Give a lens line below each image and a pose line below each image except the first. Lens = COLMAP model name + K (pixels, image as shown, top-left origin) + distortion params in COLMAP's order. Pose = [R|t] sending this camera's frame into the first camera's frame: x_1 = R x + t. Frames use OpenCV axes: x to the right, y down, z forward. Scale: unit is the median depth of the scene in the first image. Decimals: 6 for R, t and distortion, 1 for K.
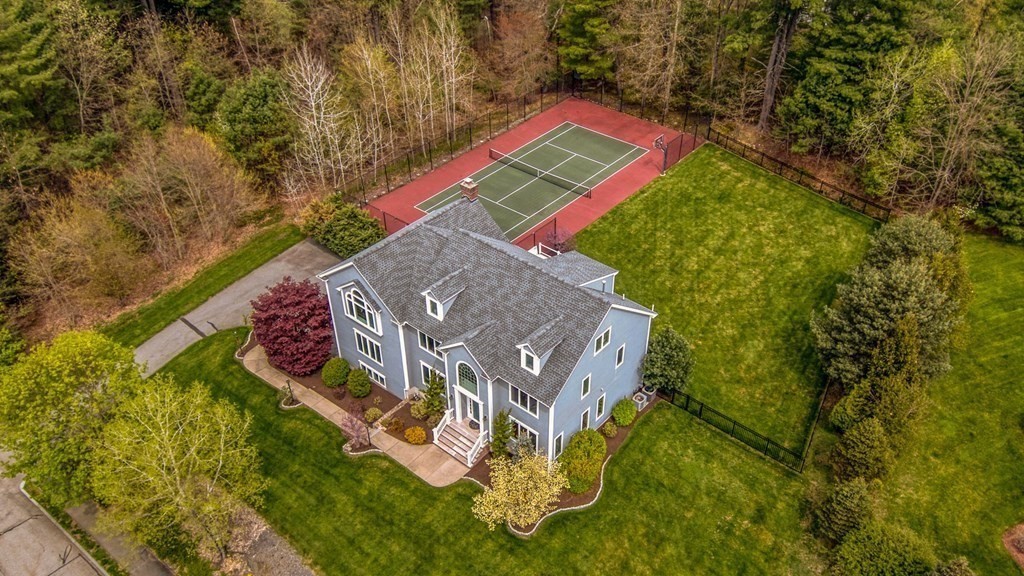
lens RADIAL K [[856.9, 0, 514.1], [0, 856.9, 289.1], [0, 0, 1]] dist [-0.000294, 0.000010]
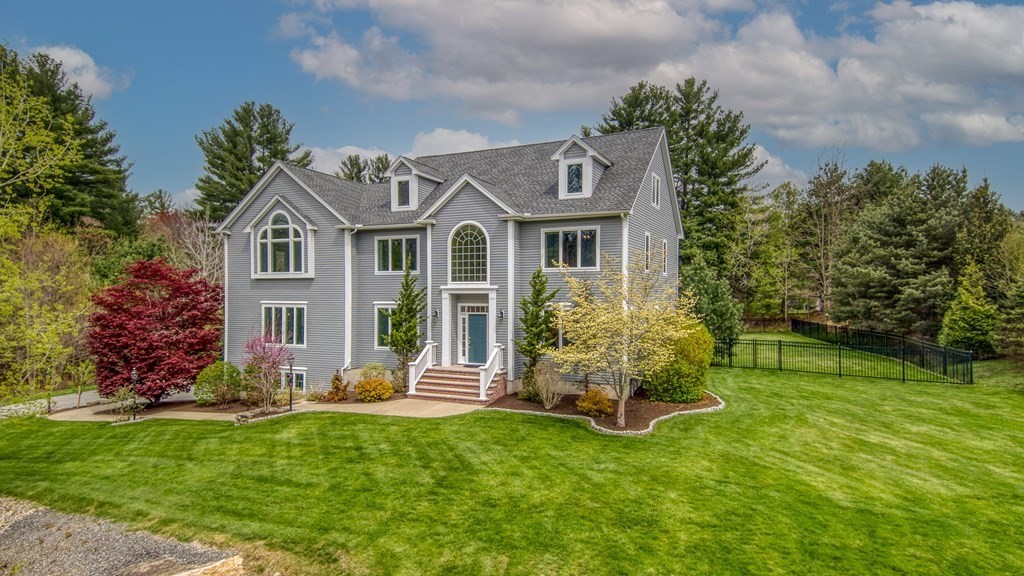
lens RADIAL K [[615.2, 0, 510.3], [0, 615.2, 283.6], [0, 0, 1]] dist [-0.000015, 0.001206]
pose [[0.960758, 0.006756, 0.277305, -0.144049], [0.157606, 0.809365, -0.565764, 0.367121], [-0.228263, 0.587267, 0.776539, 0.612869]]
